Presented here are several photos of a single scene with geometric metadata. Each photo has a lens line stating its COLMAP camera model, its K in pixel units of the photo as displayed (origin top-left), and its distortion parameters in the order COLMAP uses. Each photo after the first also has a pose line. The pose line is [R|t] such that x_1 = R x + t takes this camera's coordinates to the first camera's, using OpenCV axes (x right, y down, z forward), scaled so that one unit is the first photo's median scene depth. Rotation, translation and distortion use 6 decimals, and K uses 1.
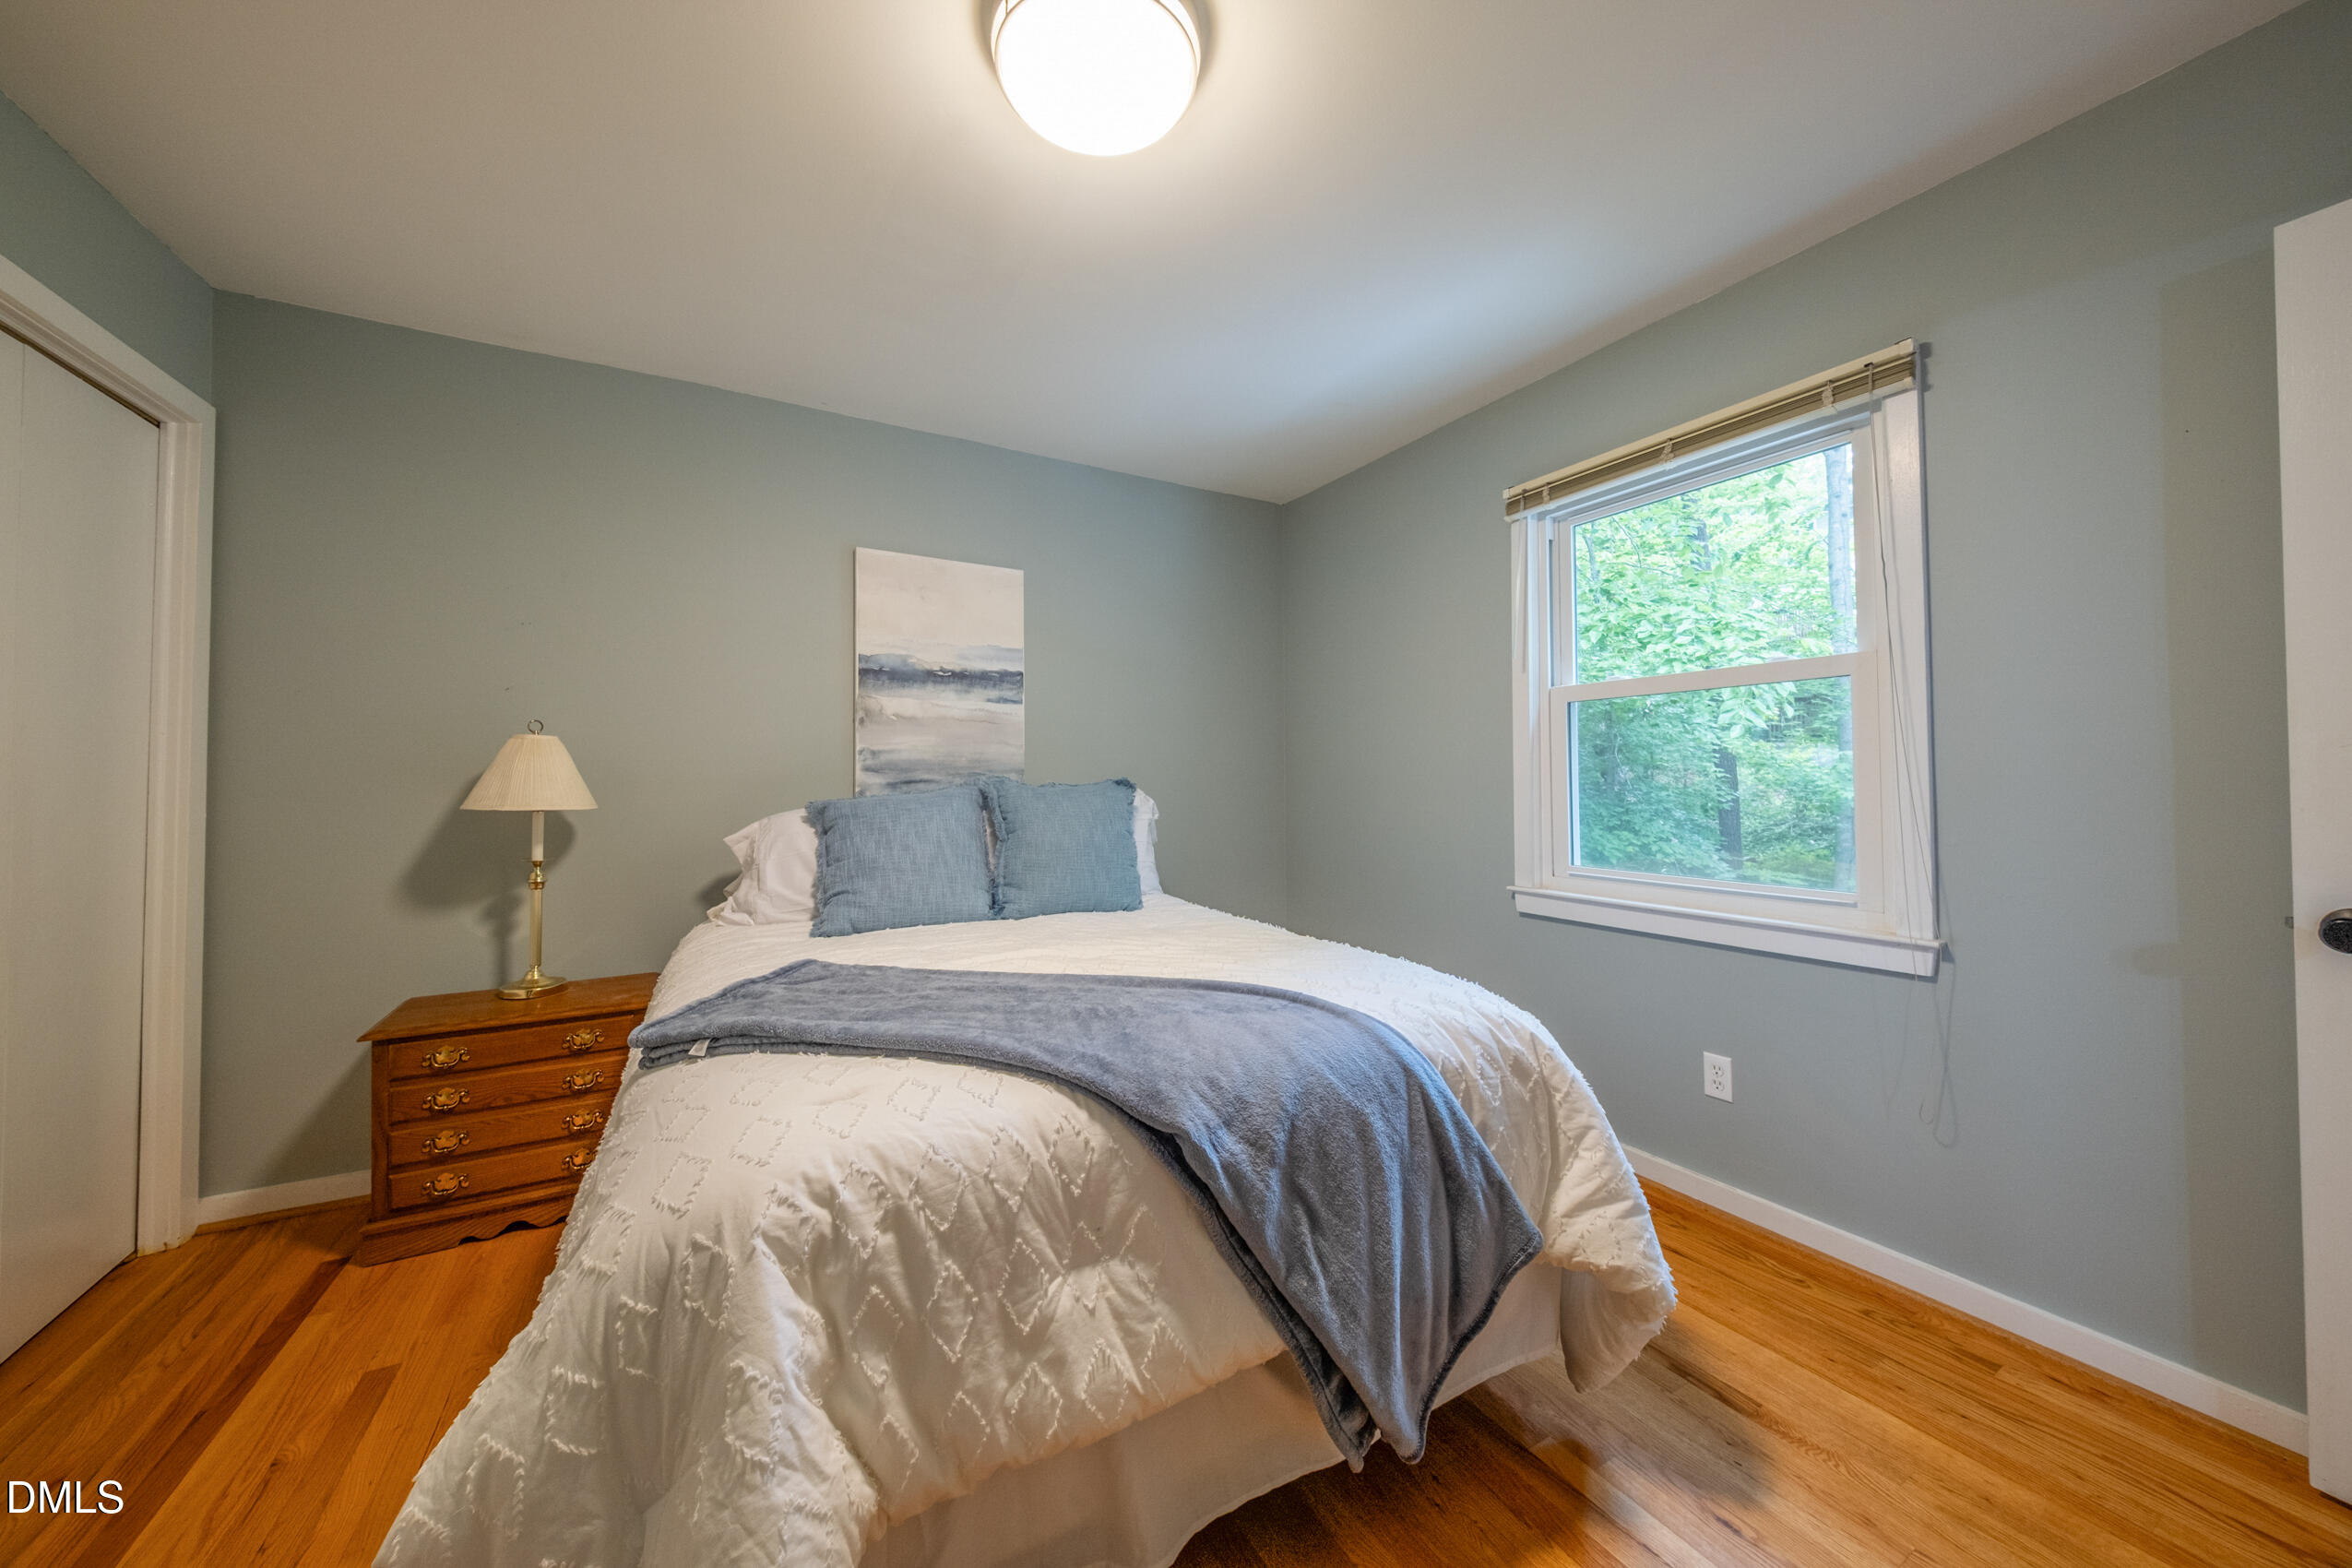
lens RADIAL K [[788.5, 0, 1176.8], [0, 788.5, 761.1], [0, 0, 1]] dist [-0.002627, -0.002699]
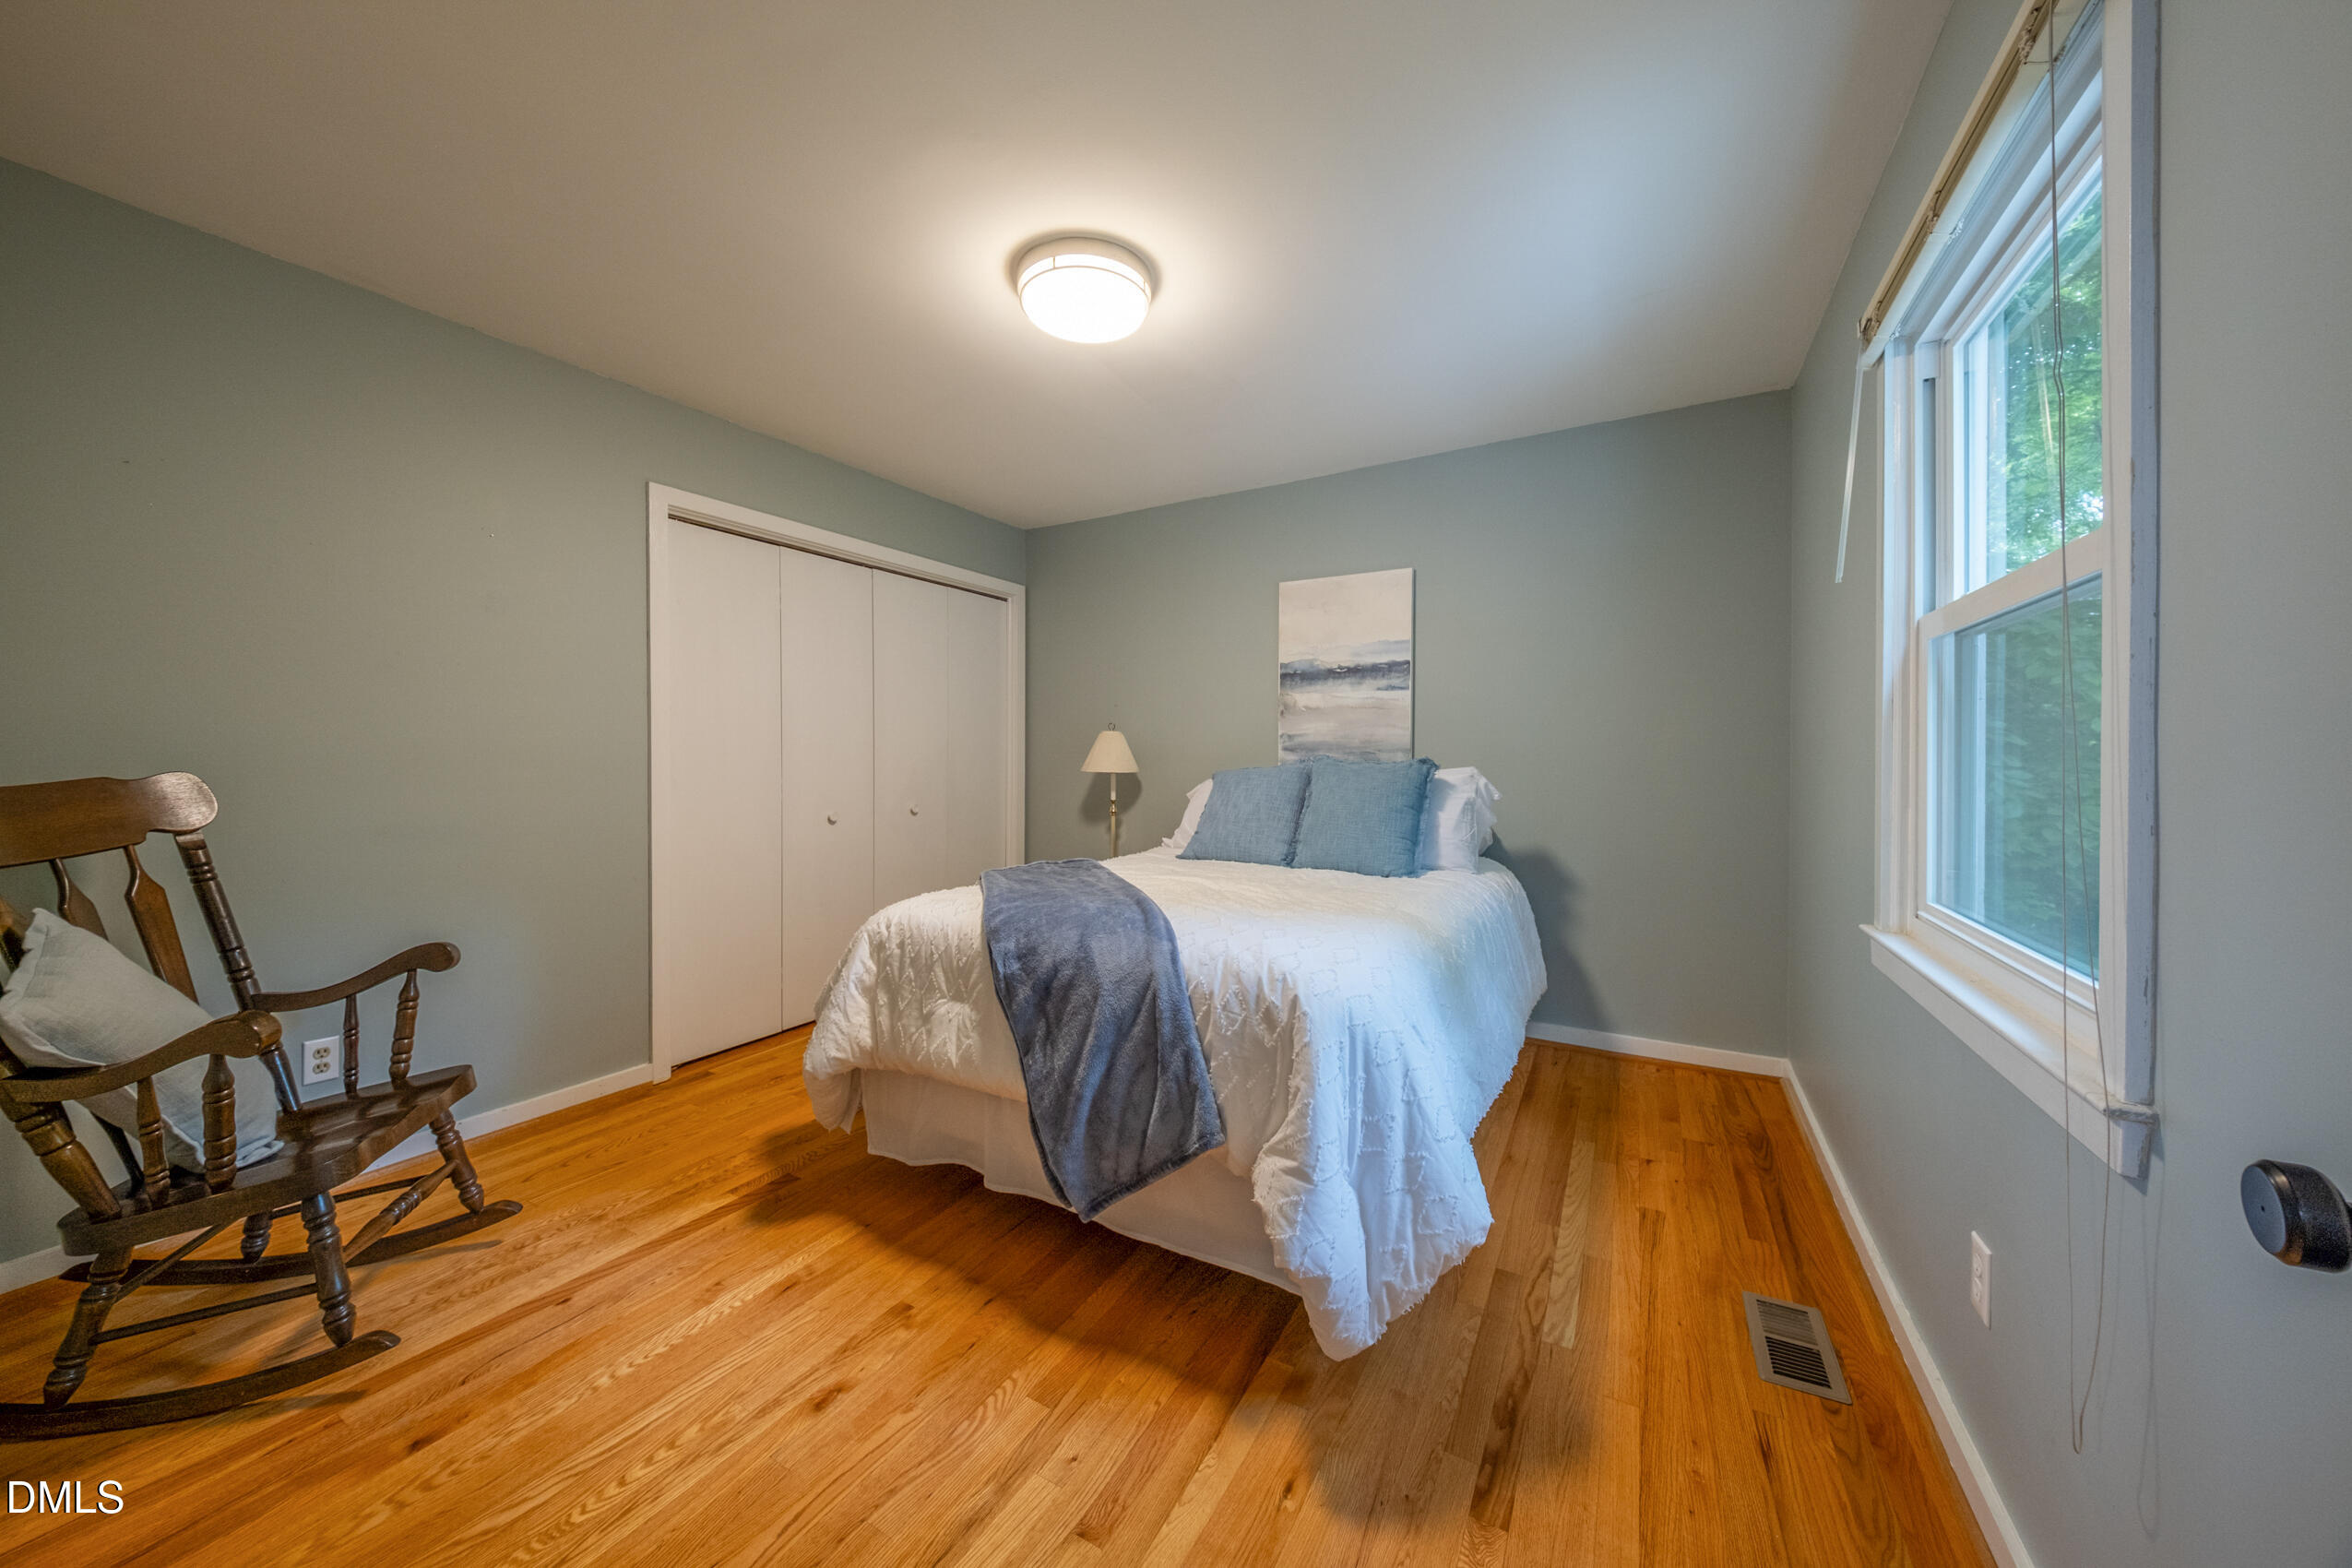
lens RADIAL K [[788.5, 0, 1197.1], [0, 788.5, 771.3], [0, 0, 1]] dist [-0.002627, -0.002699]
pose [[0.522857, 0.017119, -0.852248, 0.665106], [0.016887, 0.999394, 0.030435, 0.004724], [0.852253, -0.030305, 0.522252, 0.175296]]
